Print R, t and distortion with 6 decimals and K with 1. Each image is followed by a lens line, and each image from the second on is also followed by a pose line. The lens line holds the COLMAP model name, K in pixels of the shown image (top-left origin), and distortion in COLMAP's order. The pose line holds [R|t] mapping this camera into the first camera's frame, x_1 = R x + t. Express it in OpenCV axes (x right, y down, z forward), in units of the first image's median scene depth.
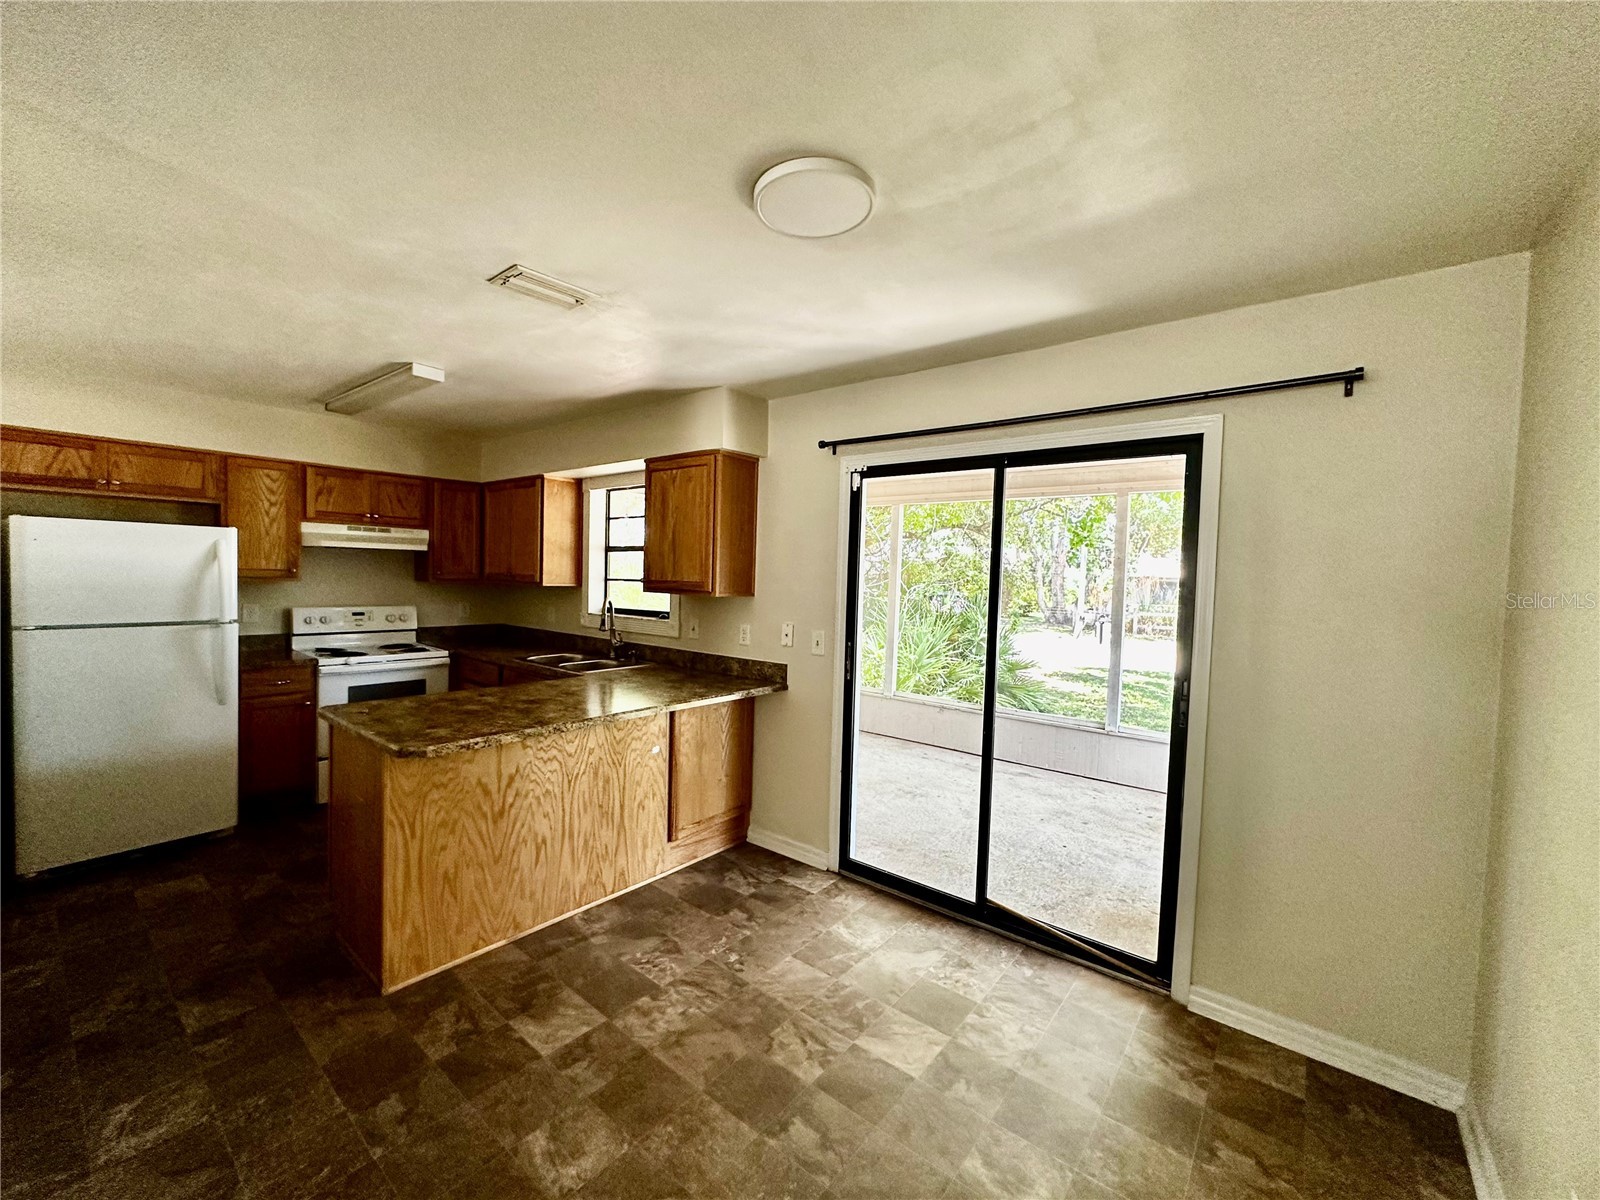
lens RADIAL K [[643.0, 0, 800.0], [0, 643.0, 600.0], [0, 0, 1]] dist [-0.001998, -0.000130]
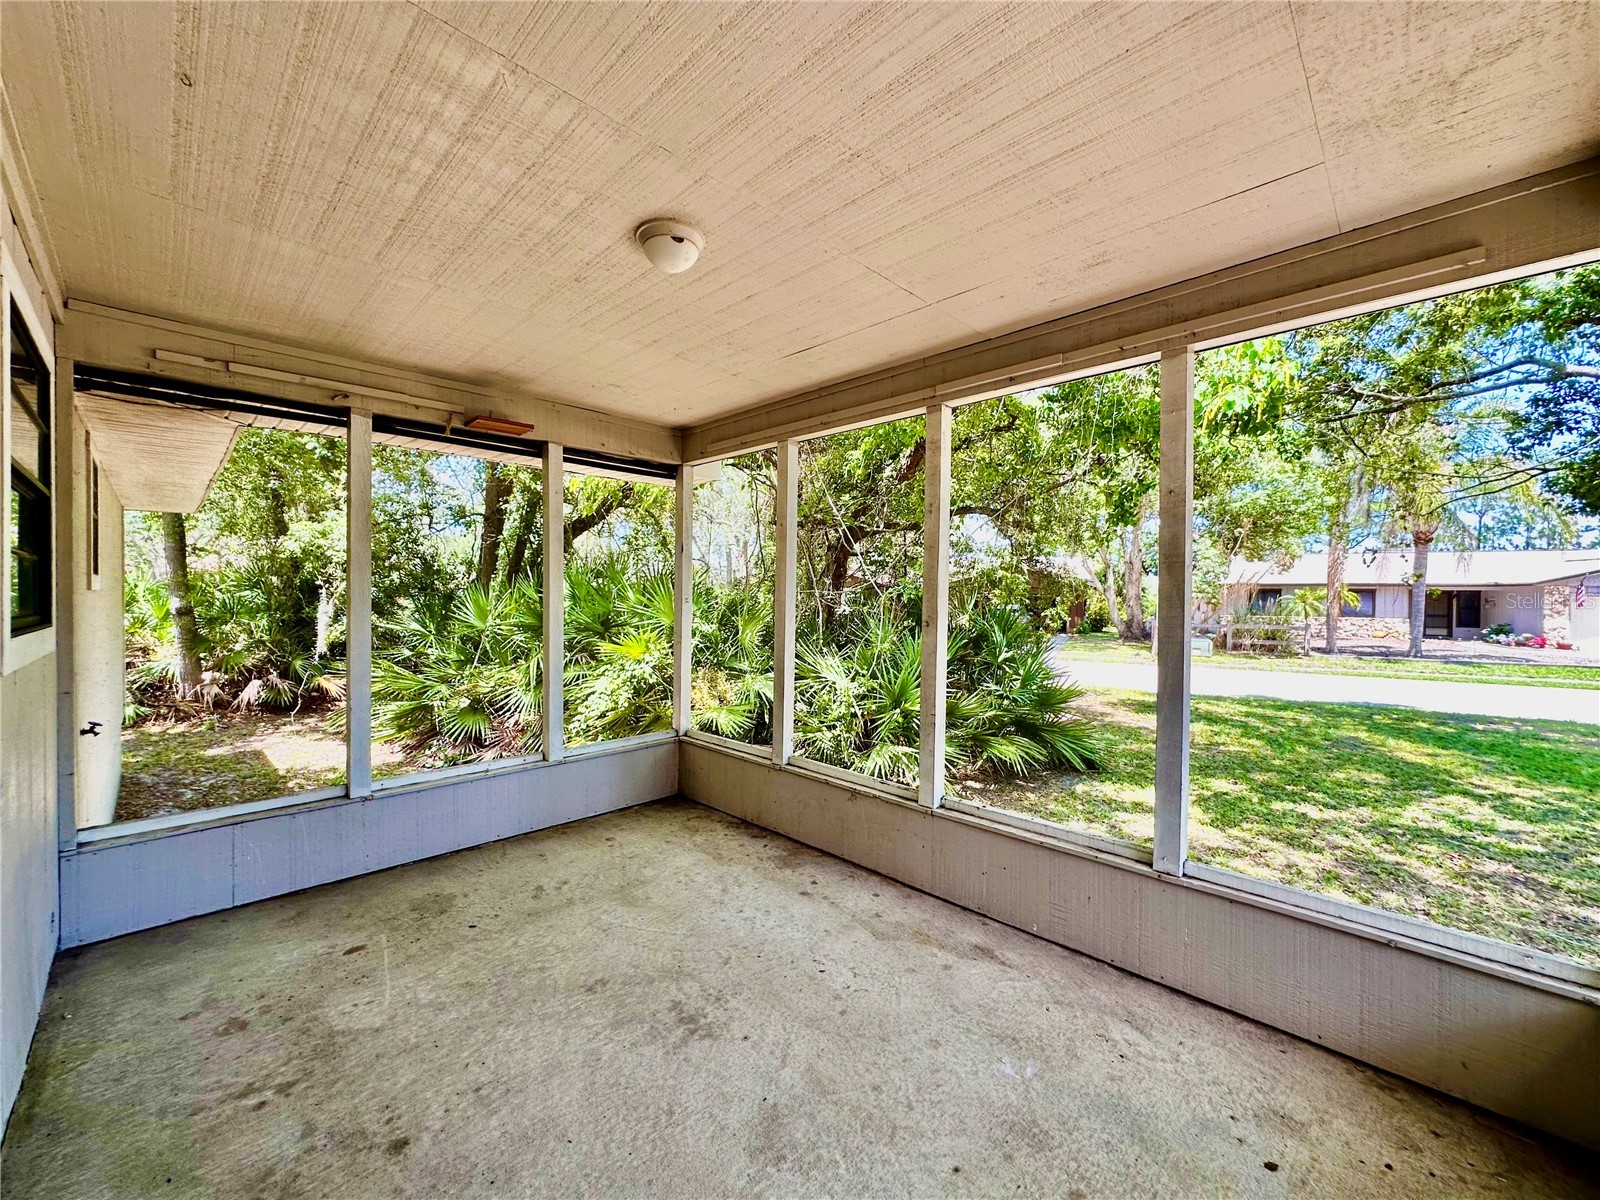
lens RADIAL K [[643.0, 0, 800.0], [0, 643.0, 600.0], [0, 0, 1]] dist [-0.001998, -0.000130]
pose [[0.993994, -0.018713, -0.107819, 0.238838], [0.015476, 0.999407, -0.030774, 0.018617], [0.108331, 0.028920, 0.993694, 0.441993]]
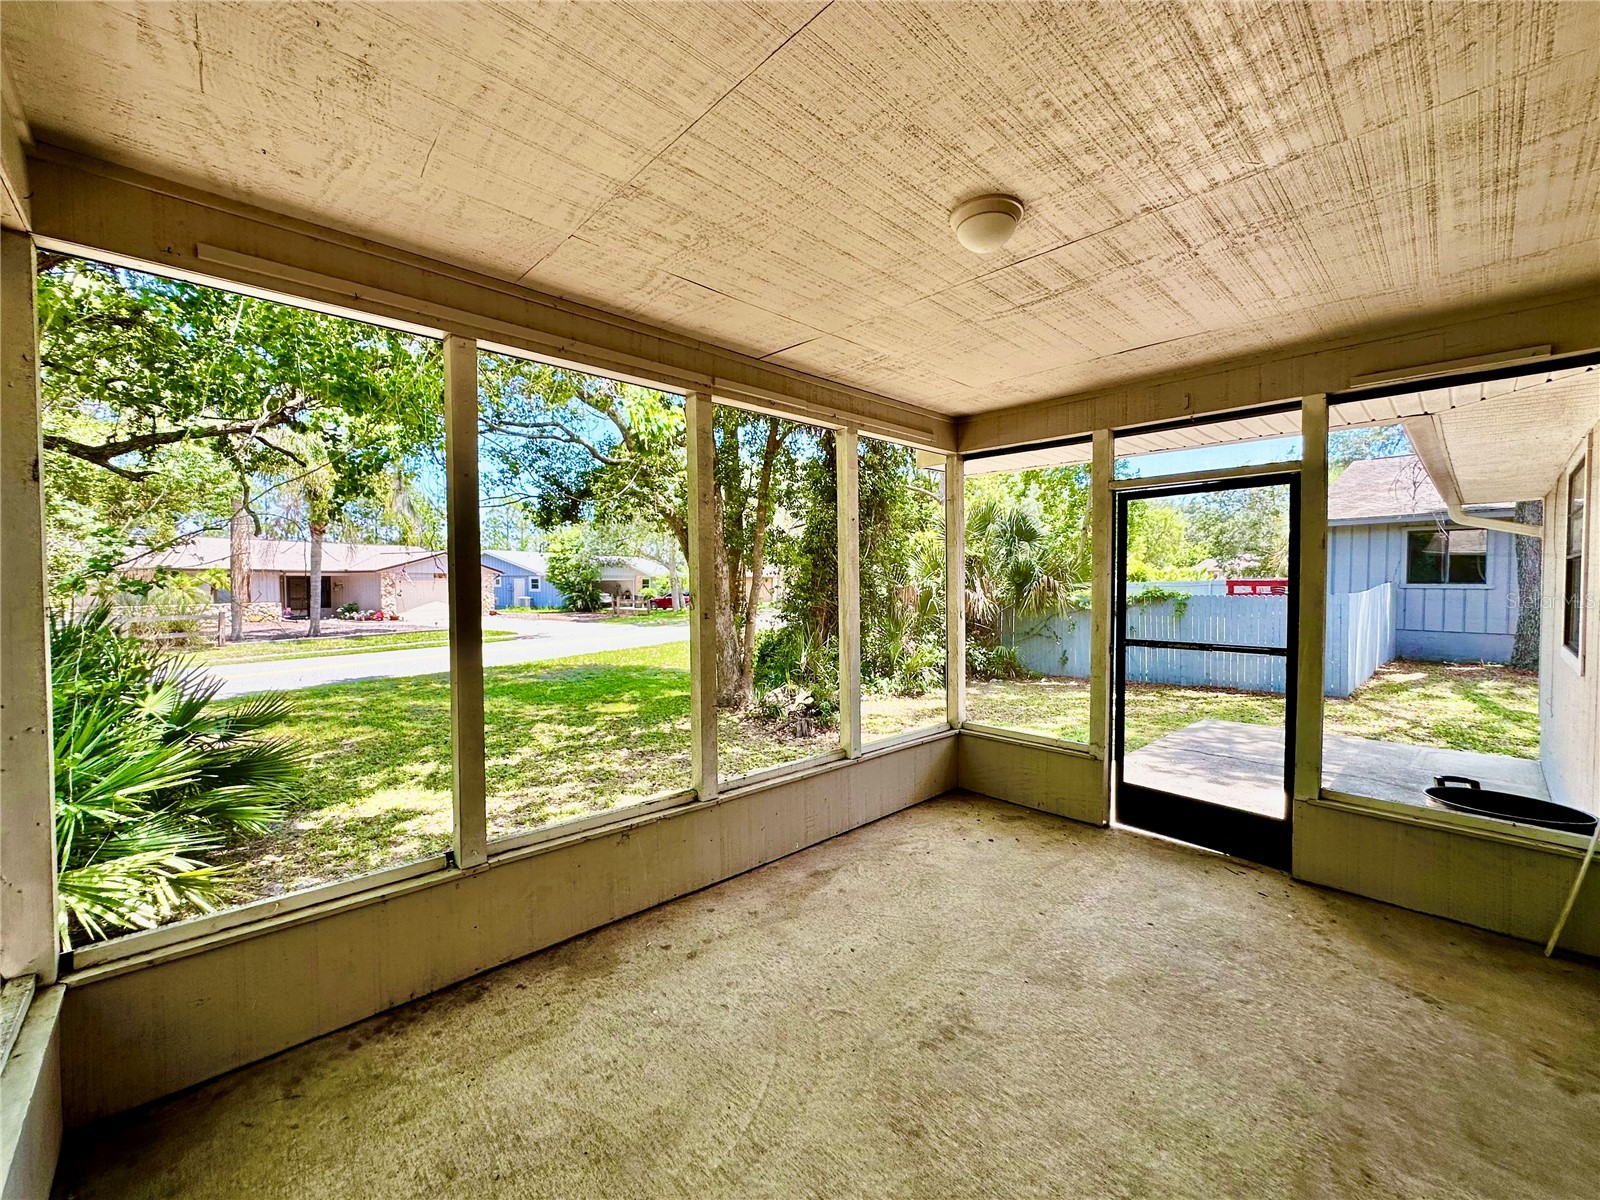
lens RADIAL K [[643.0, 0, 800.0], [0, 643.0, 600.0], [0, 0, 1]] dist [-0.001998, -0.000130]
pose [[0.144044, -0.057149, 0.987920, -0.197932], [0.044788, 0.997684, 0.051183, -0.011305], [-0.988557, 0.036874, 0.146270, 0.812421]]
